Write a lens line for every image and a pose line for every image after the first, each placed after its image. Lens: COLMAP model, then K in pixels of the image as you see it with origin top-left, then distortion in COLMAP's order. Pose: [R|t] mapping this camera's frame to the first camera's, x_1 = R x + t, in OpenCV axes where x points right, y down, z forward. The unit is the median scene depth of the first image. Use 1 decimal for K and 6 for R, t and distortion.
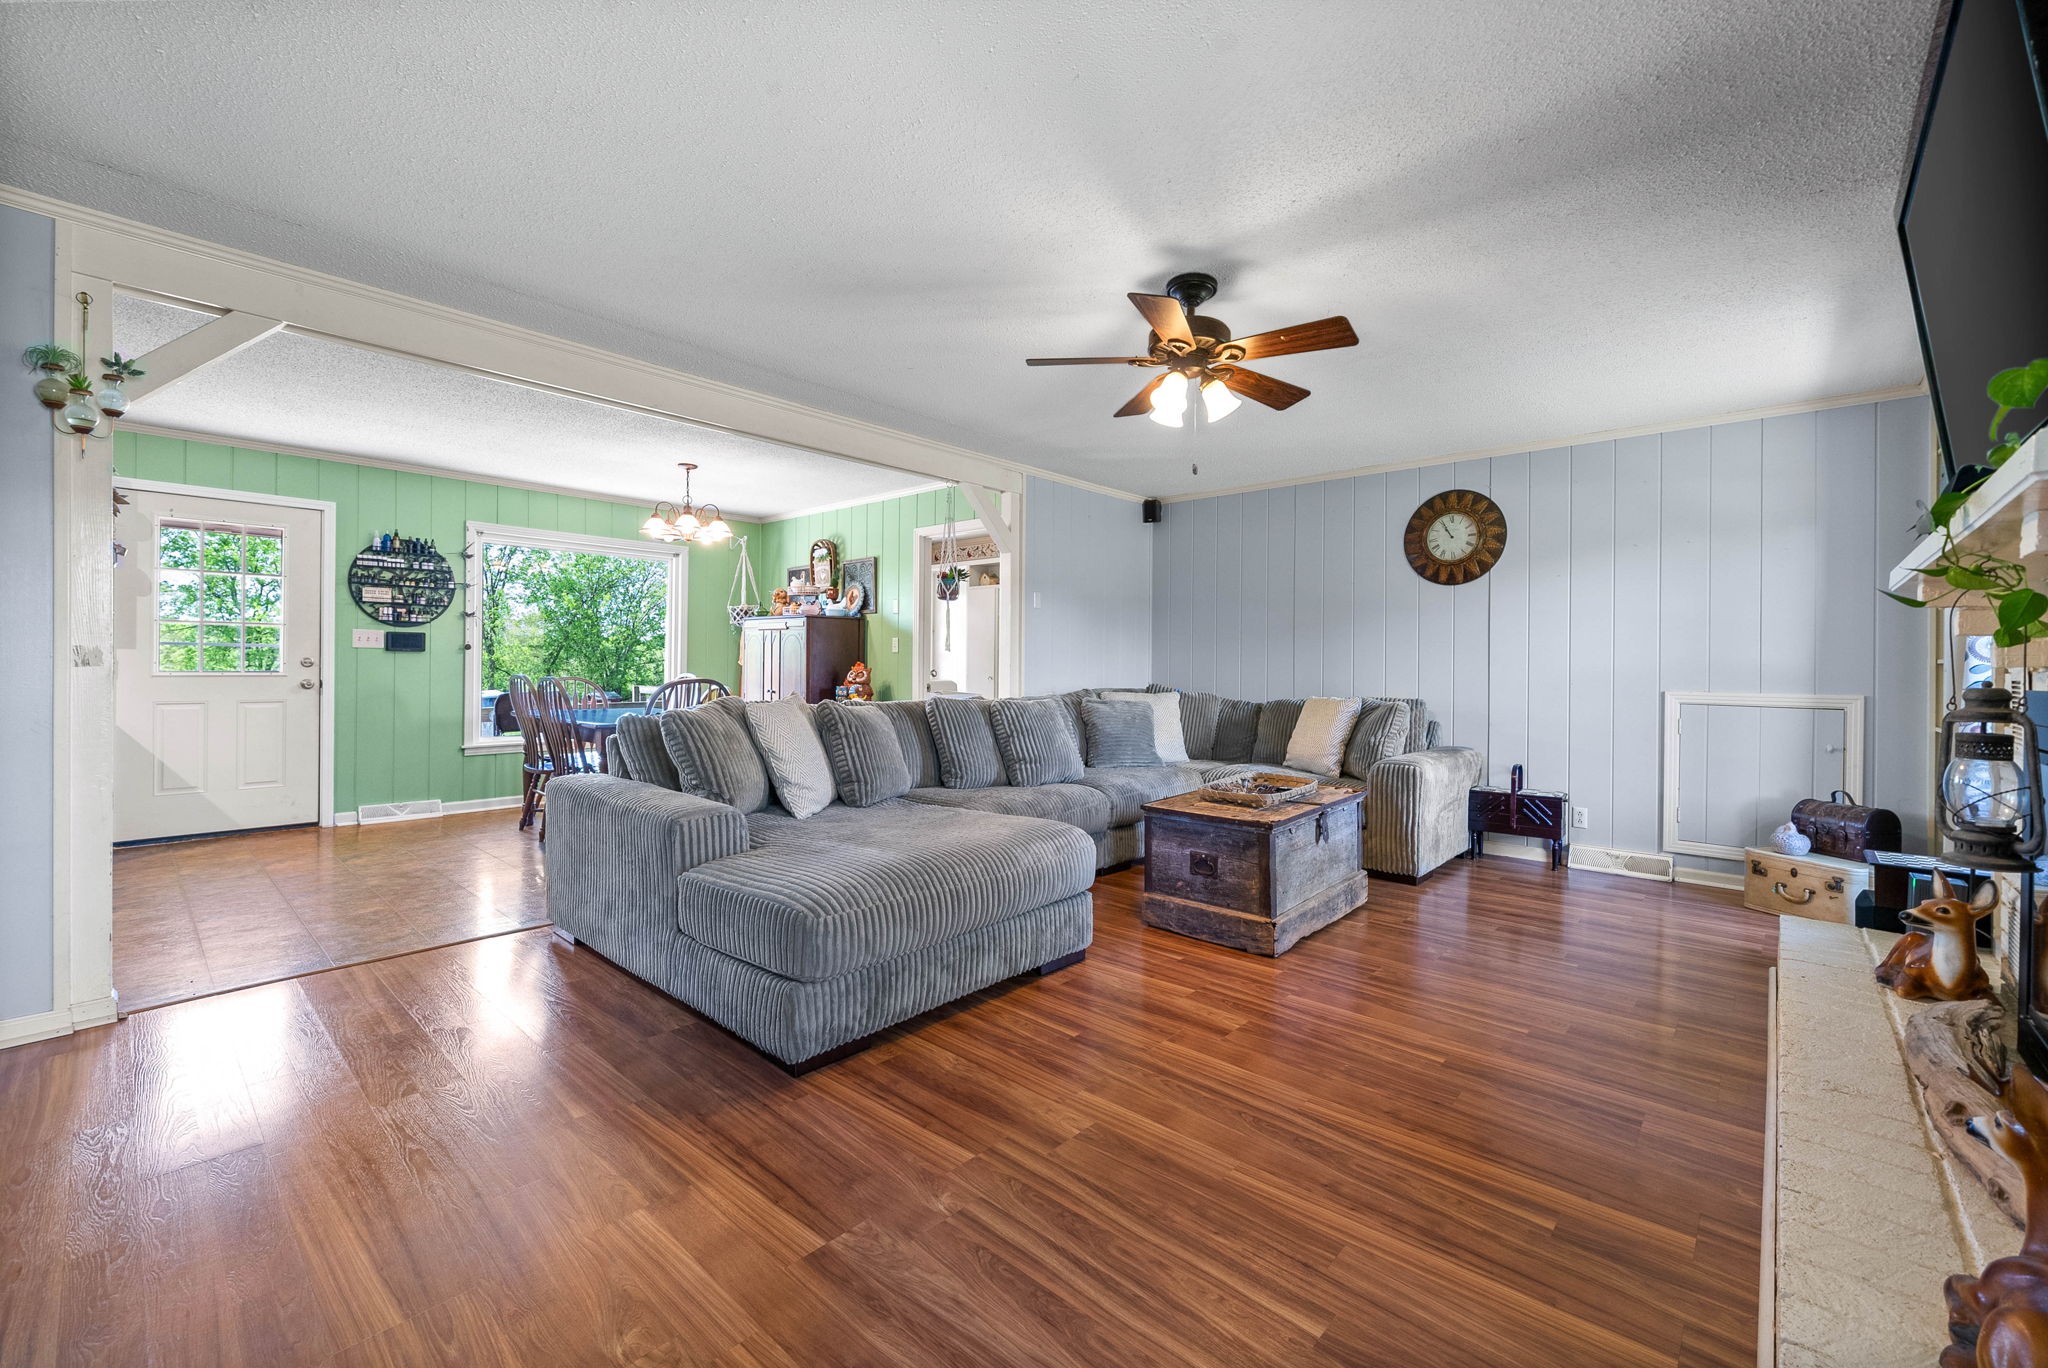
lens RADIAL K [[844.7, 0, 1030.2], [0, 844.7, 668.5], [0, 0, 1]] dist [0.000357, 0.000103]
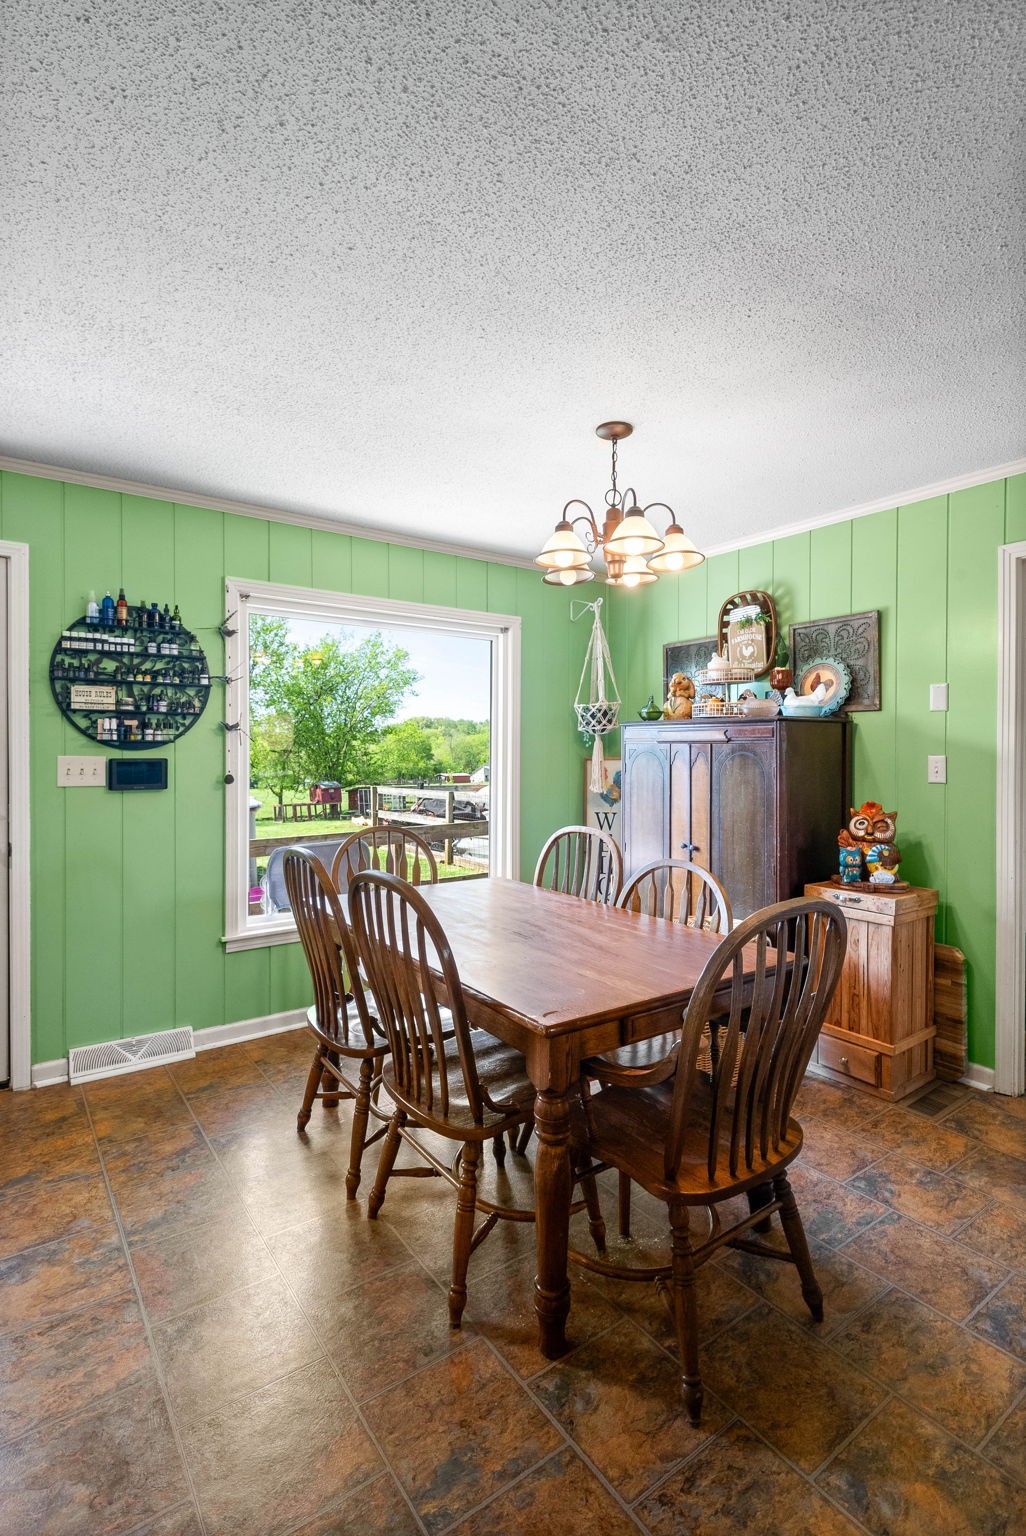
lens RADIAL K [[715.7, 0, 509.6], [0, 715.7, 757.4], [0, 0, 1]] dist [0.001785, 0.000313]
pose [[0.979201, -0.006869, -0.202776, -0.370766], [0.007911, 0.999959, 0.004329, -0.043660], [0.202738, -0.005843, 0.979216, 0.546672]]
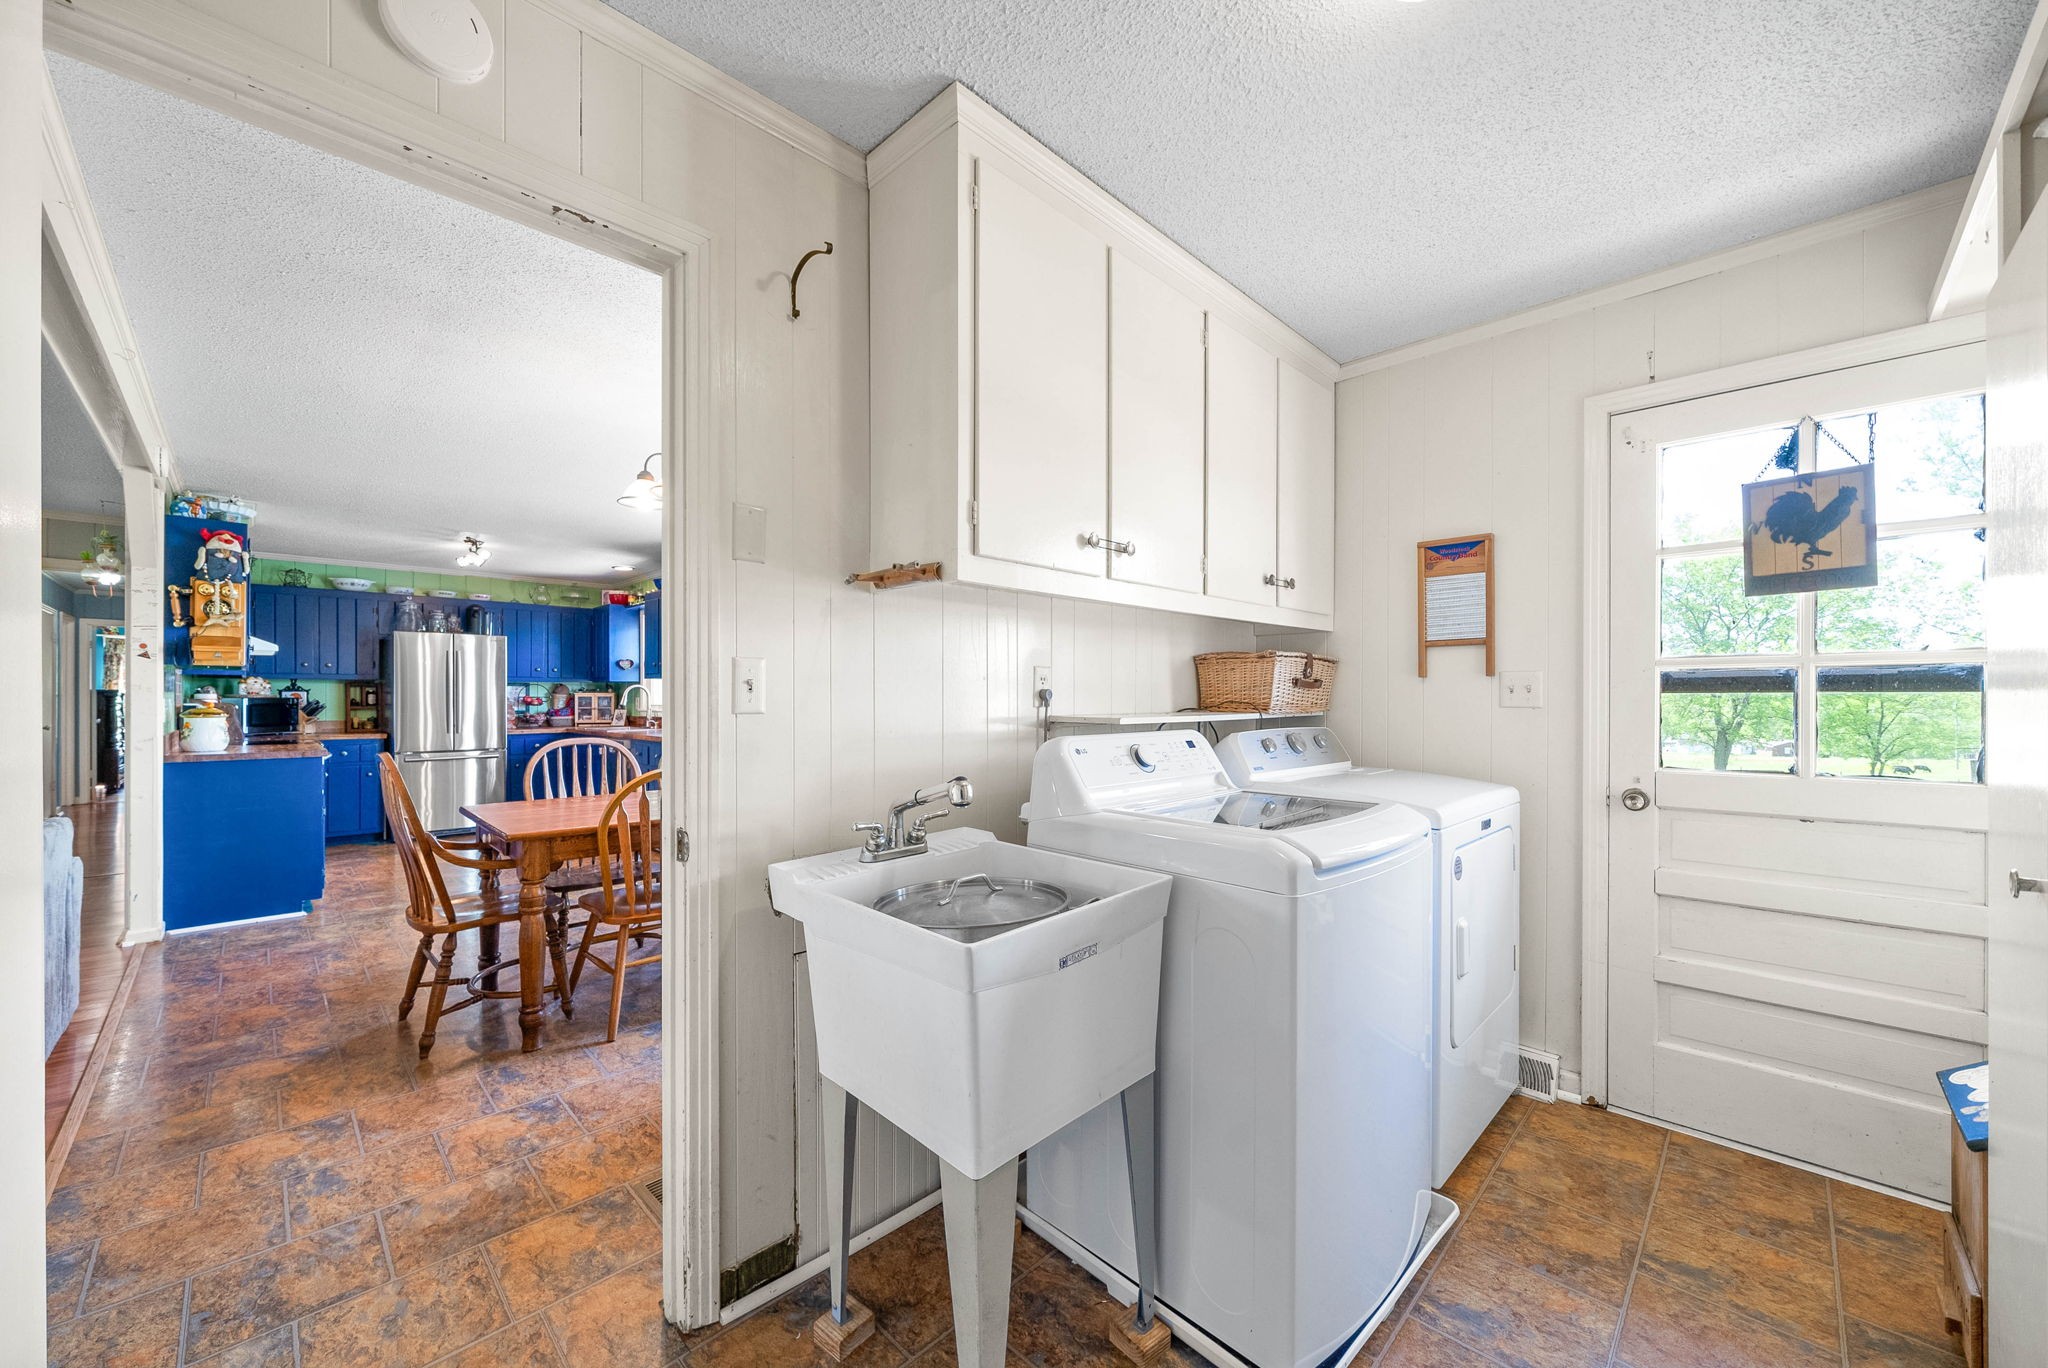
lens RADIAL K [[775.1, 0, 1019.1], [0, 775.1, 697.2], [0, 0, 1]] dist [-0.001311, -0.000262]
pose [[-0.033322, -0.010118, -0.999393, 0.142605], [-0.007036, 0.999926, -0.009889, -0.022614], [0.999420, 0.006702, -0.033390, 1.227162]]
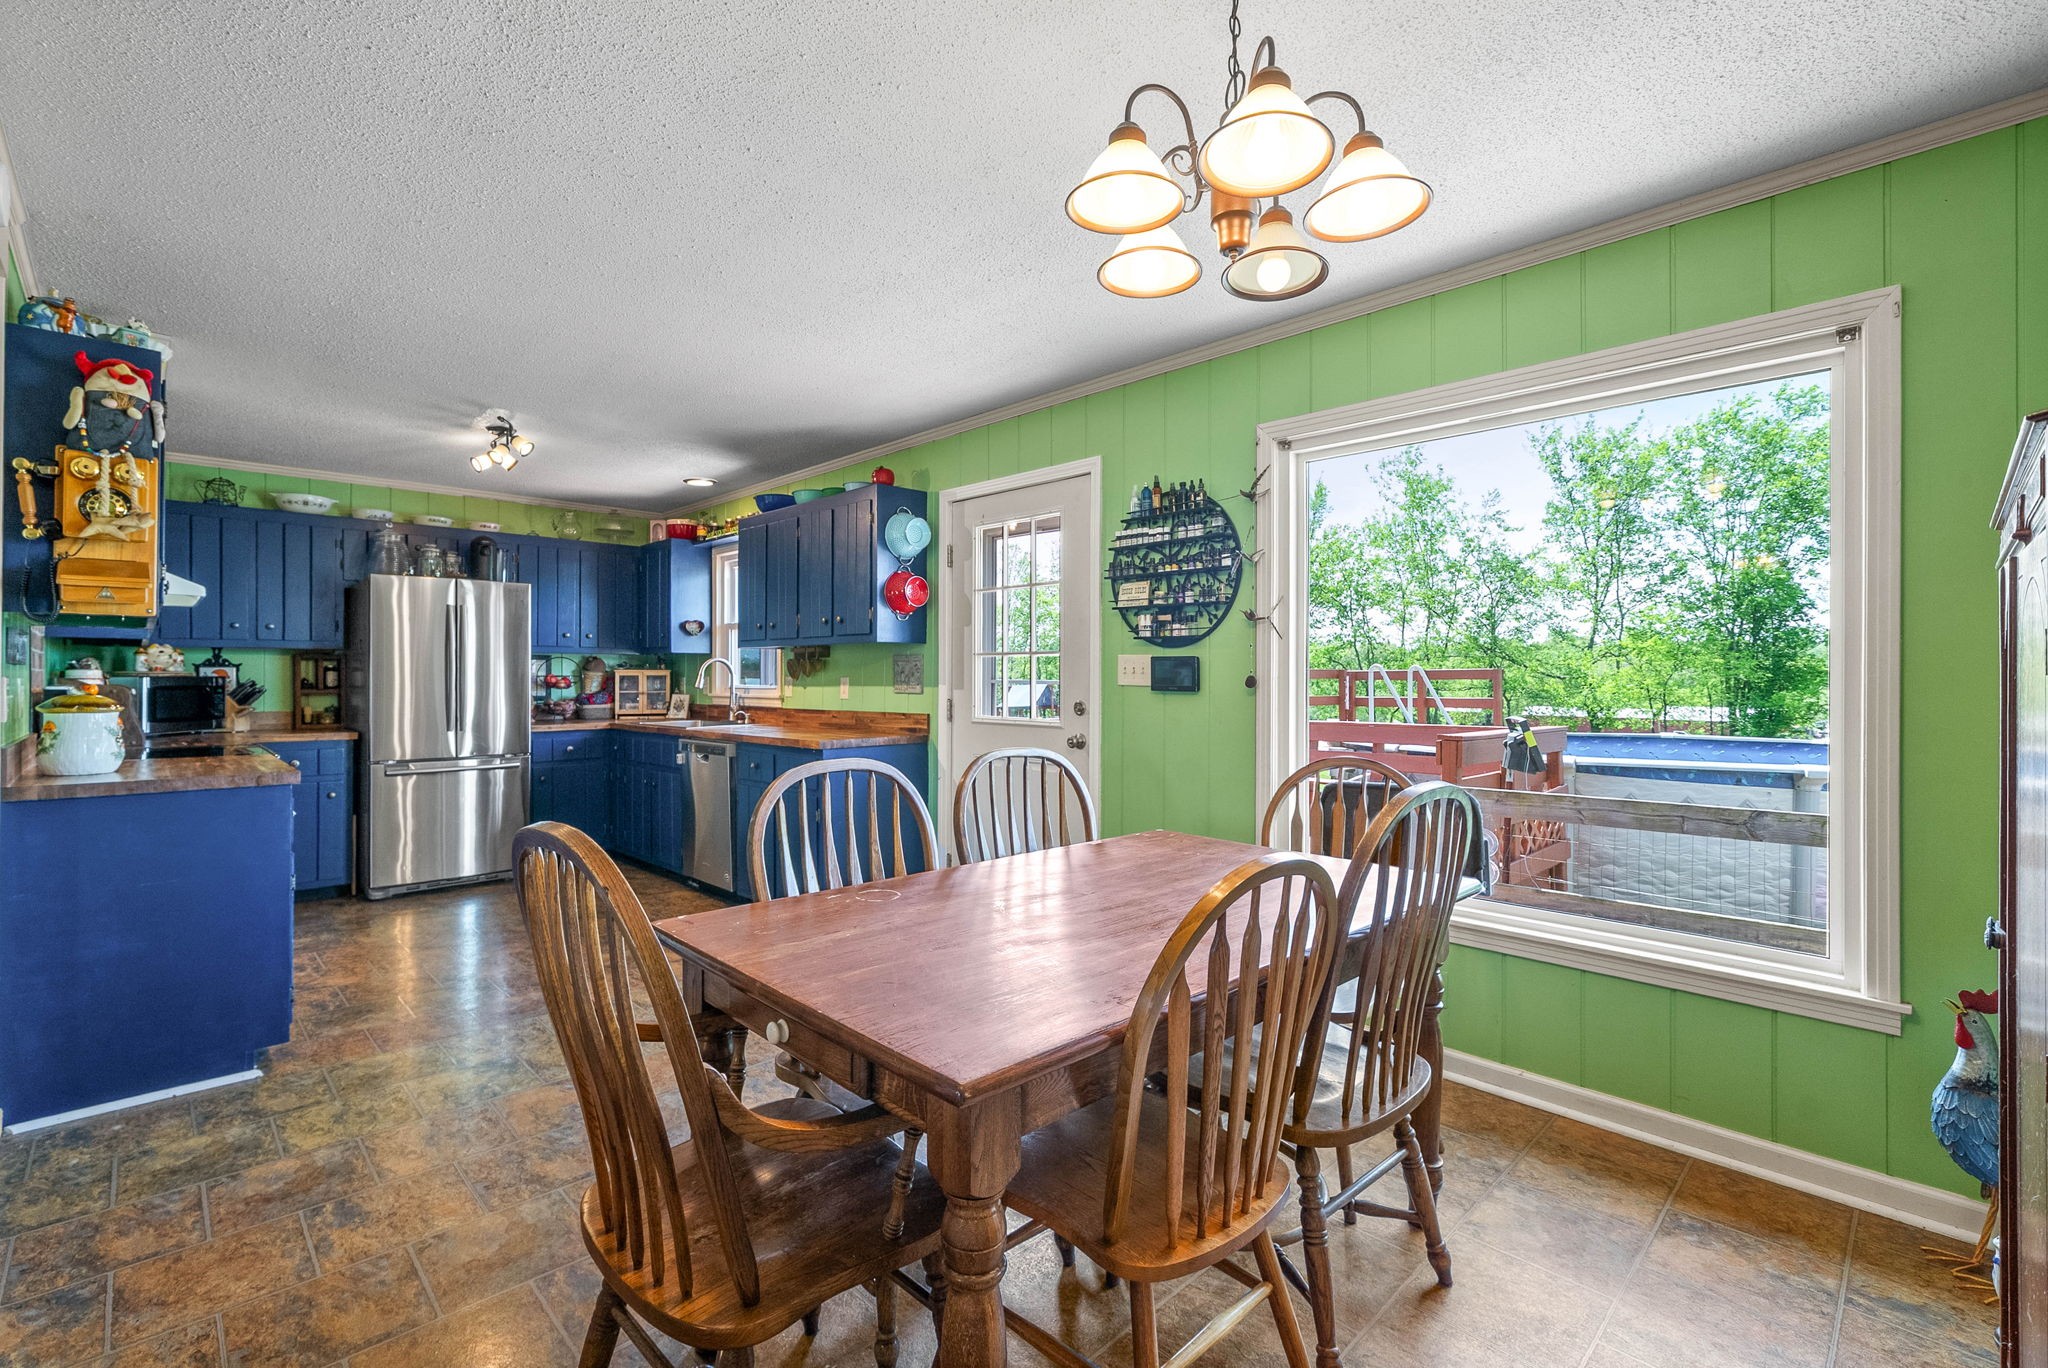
lens RADIAL K [[923.1, 0, 1006.6], [0, 923.1, 673.1], [0, 0, 1]] dist [0.000559, 0.000286]
pose [[-0.060555, -0.014493, -0.998060, -0.127924], [-0.008122, 0.999869, -0.014026, -0.022627], [0.998132, 0.007257, -0.060664, 0.925032]]
